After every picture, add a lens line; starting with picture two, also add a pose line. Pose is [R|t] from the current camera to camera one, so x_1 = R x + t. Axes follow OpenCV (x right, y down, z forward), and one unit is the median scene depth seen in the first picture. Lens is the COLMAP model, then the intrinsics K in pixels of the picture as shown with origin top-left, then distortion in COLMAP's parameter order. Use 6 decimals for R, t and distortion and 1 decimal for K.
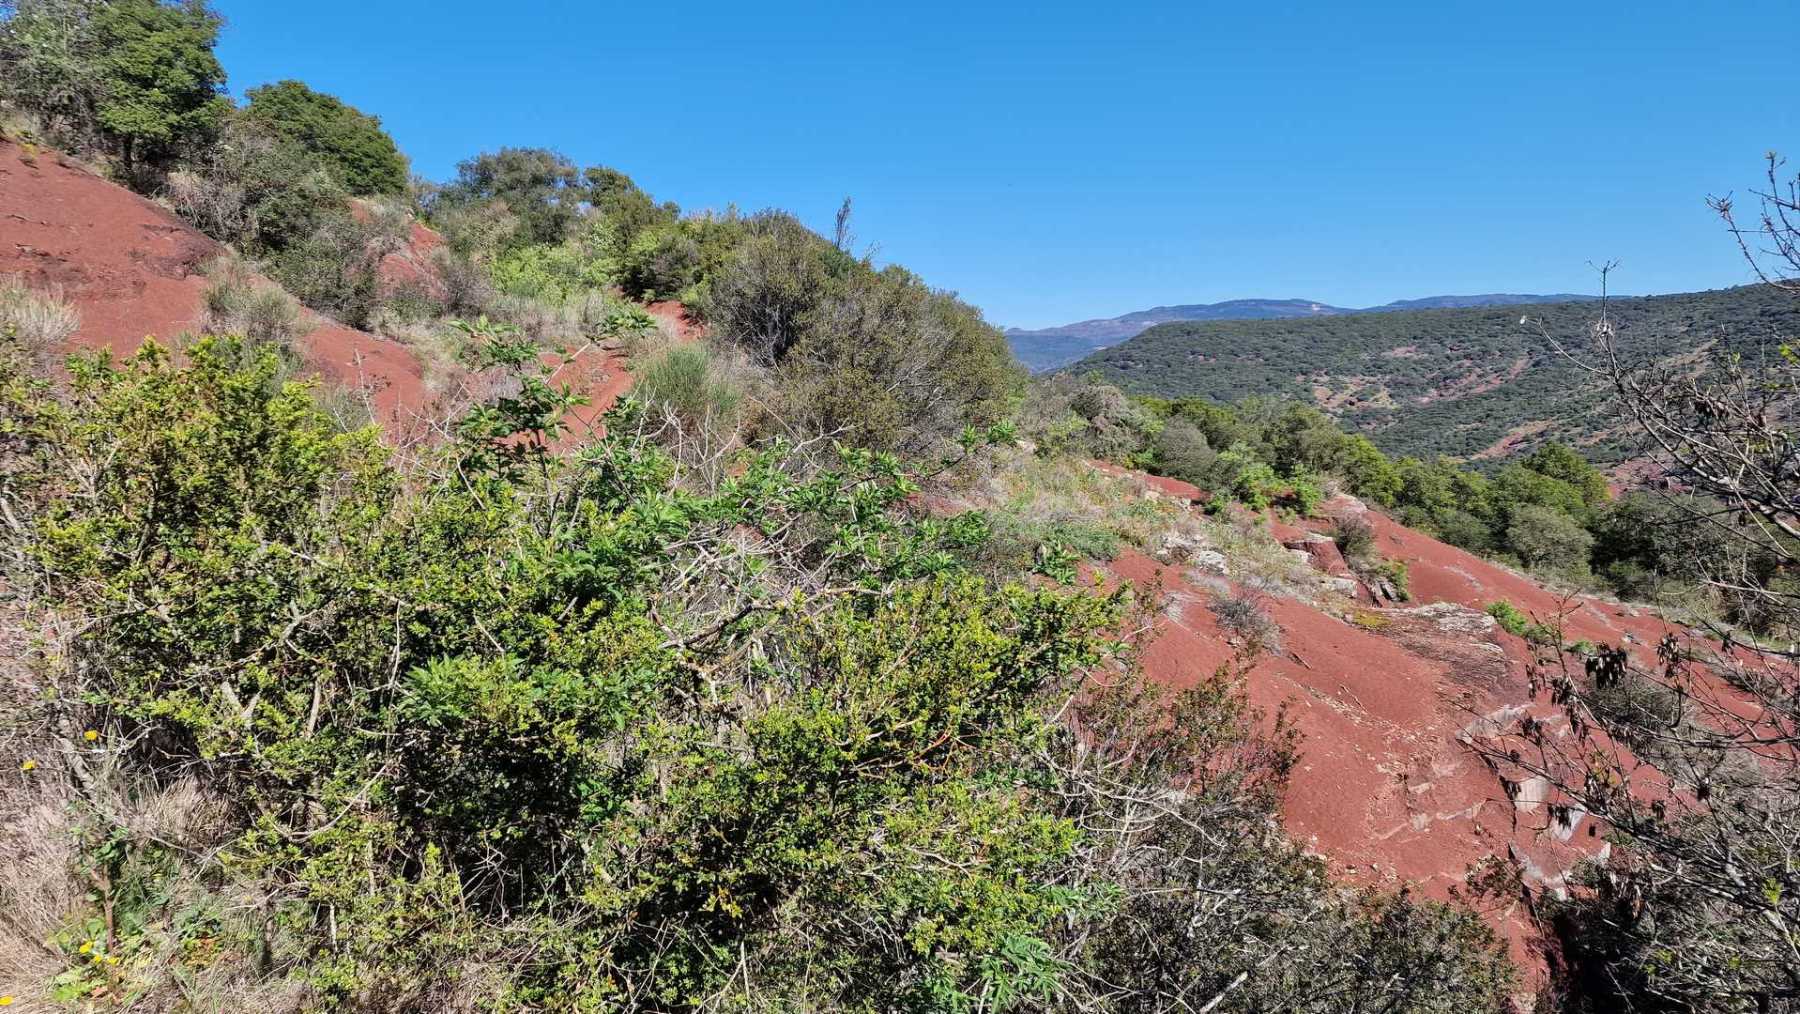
lens RADIAL K [[1195.5, 0, 907.7], [0, 1195.5, 503.0], [0, 0, 1]] dist [0.001172, 0.000528]
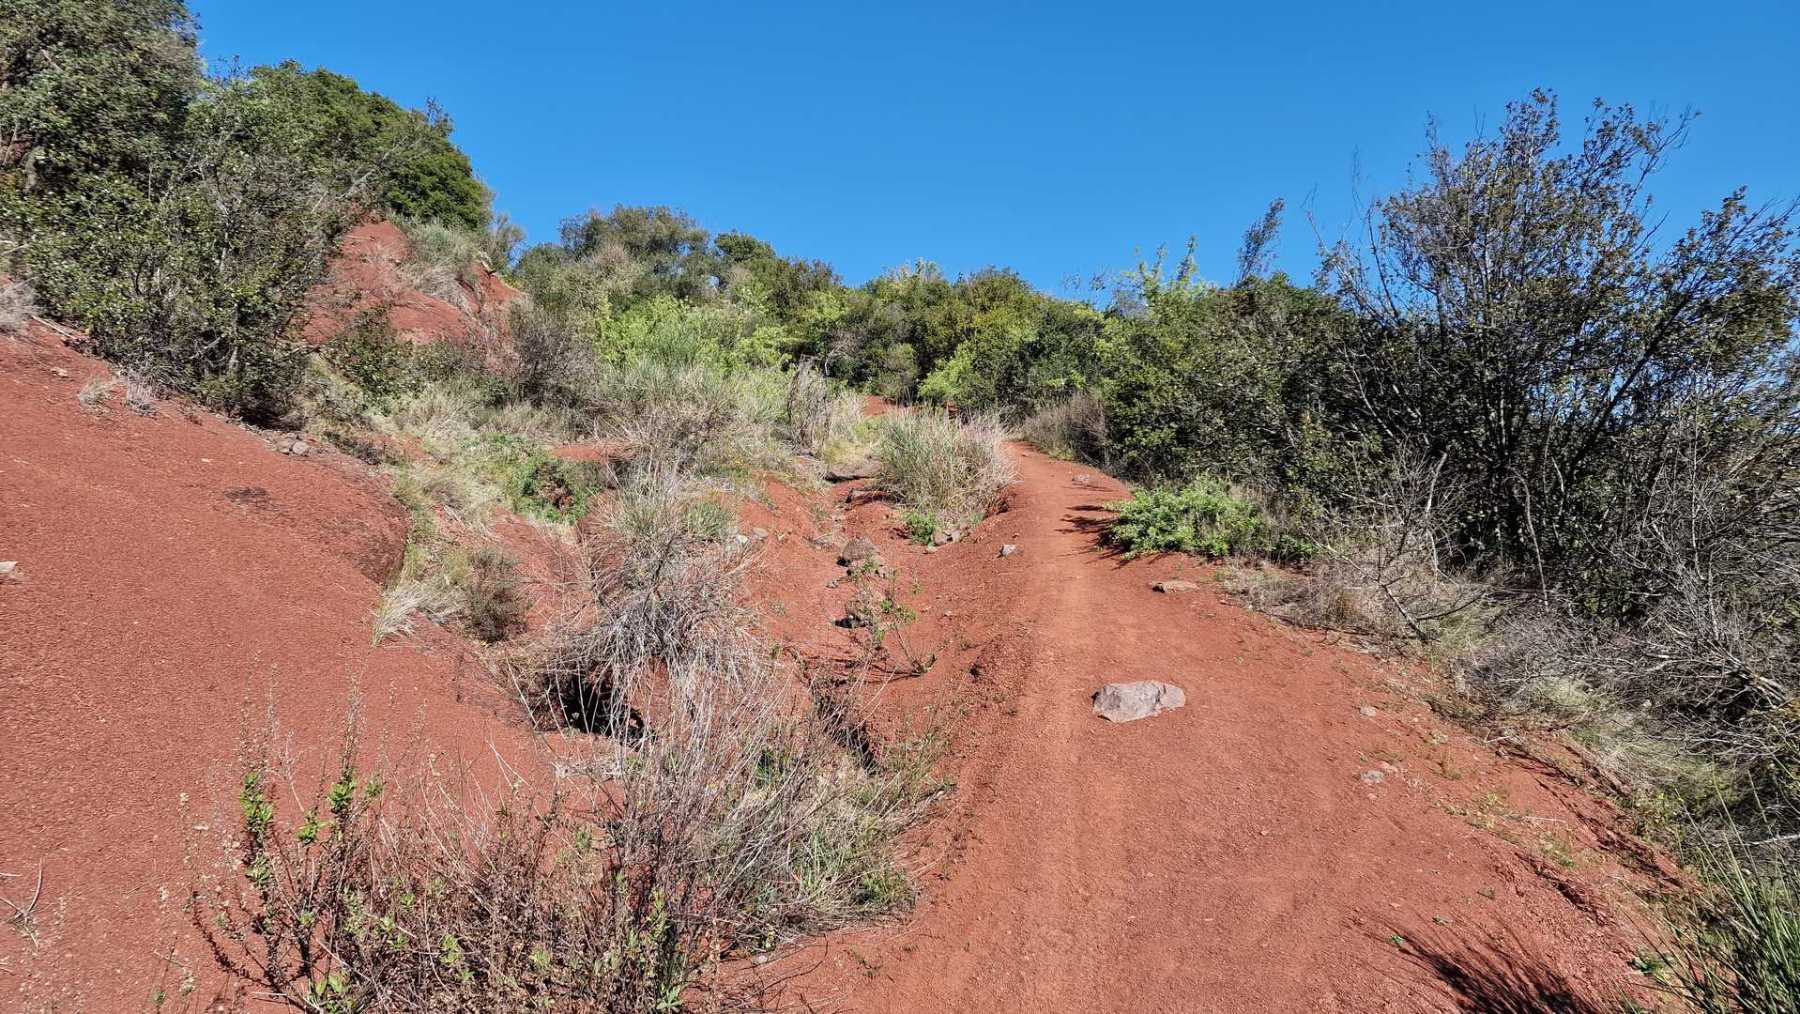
lens RADIAL K [[1195.5, 0, 894.0], [0, 1195.5, 507.6], [0, 0, 1]] dist [0.001172, 0.000528]
pose [[0.996506, 0.031150, -0.077498, -0.130432], [-0.037851, 0.995527, -0.086559, -0.053000], [0.074456, 0.089190, 0.993228, 0.364802]]
